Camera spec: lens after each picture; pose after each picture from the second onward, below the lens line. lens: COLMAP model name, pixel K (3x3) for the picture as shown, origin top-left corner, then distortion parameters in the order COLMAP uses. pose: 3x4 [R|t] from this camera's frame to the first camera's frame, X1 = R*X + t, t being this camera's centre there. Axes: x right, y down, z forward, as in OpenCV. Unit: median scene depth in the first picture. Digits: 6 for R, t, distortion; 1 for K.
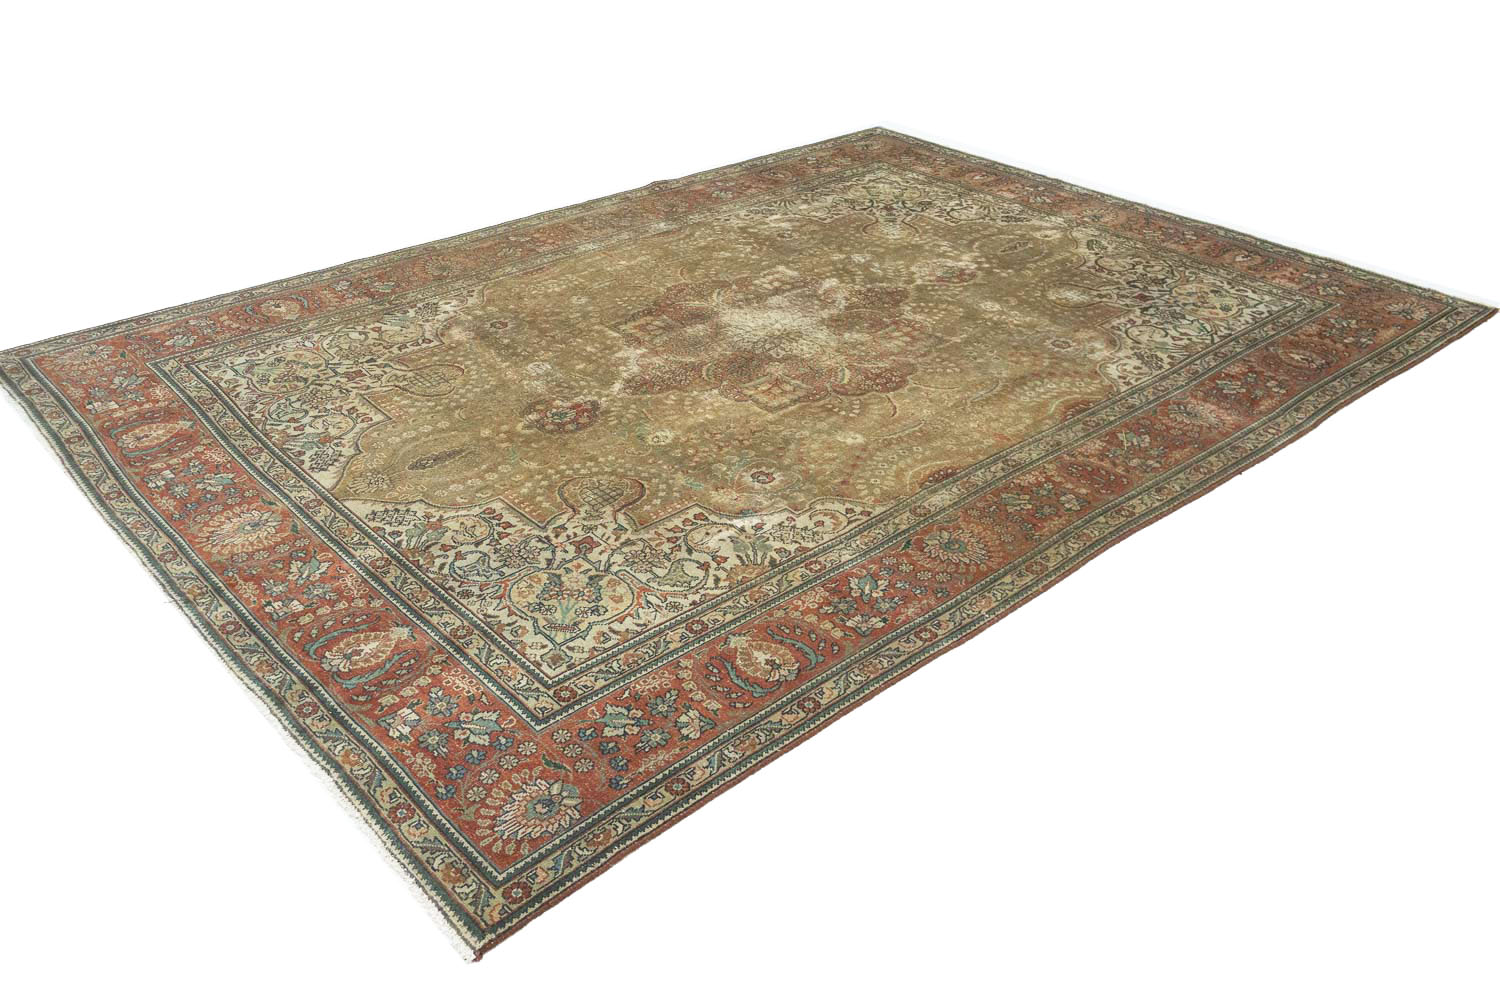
lens RADIAL K [[1250.3, 0, 750.0], [0, 1250.3, 500.0], [0, 0, 1]] dist [0.001242, 0.003578]
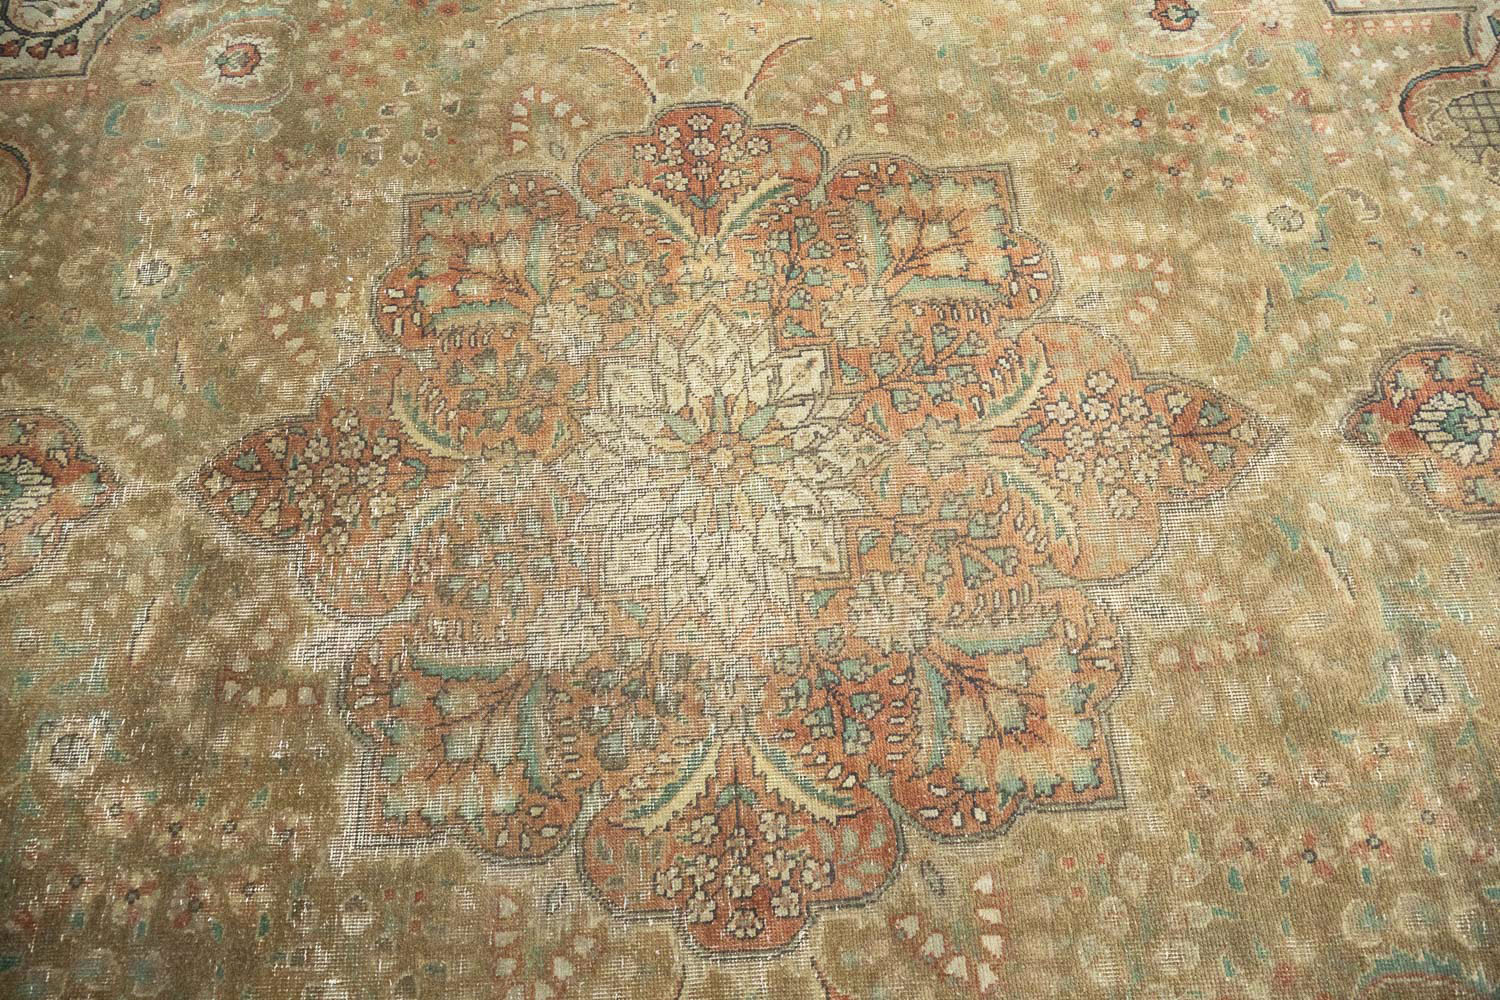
lens RADIAL K [[1238.9, 0, 705.1], [0, 1238.9, 498.4], [0, 0, 1]] dist [0.003743, -0.008500]
pose [[-0.775358, -0.564516, 0.283094, -0.079704], [0.358815, -0.024909, 0.933076, -0.462882], [-0.519685, 0.825046, 0.221870, 0.938793]]
